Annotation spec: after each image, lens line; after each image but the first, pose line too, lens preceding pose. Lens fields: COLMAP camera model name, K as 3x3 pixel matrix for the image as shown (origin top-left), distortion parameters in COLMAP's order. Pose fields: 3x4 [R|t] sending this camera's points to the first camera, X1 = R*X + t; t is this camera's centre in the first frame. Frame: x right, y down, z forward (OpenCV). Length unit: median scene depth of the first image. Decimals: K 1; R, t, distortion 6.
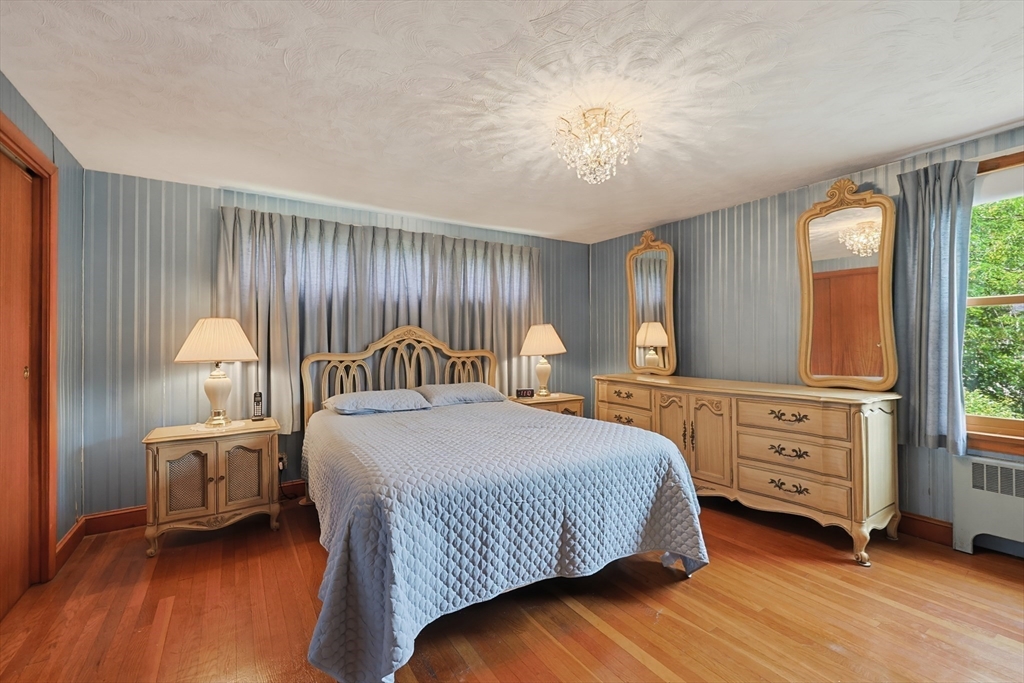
lens RADIAL K [[449.0, 0, 514.0], [0, 449.0, 346.3], [0, 0, 1]] dist [0.002389, 0.000870]
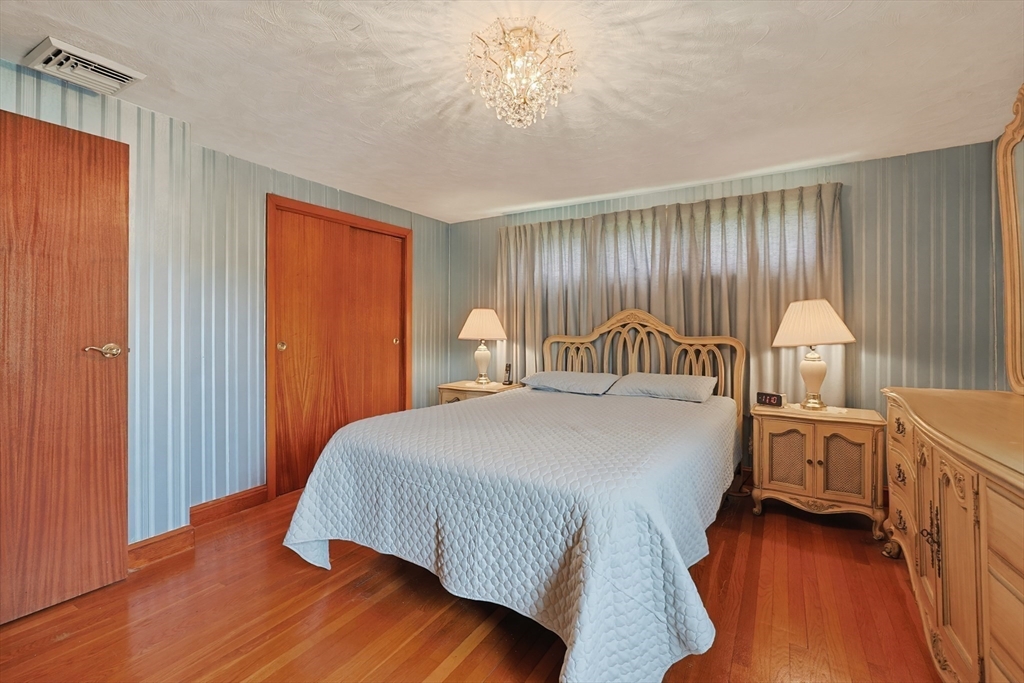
lens RADIAL K [[436.9, 0, 520.8], [0, 436.9, 332.8], [0, 0, 1]] dist [-0.000282, 0.000002]
pose [[0.456505, 0.017848, -0.889542, 0.515631], [-0.010920, 0.999836, 0.014457, -0.006259], [0.889654, 0.003114, 0.456625, 0.385444]]
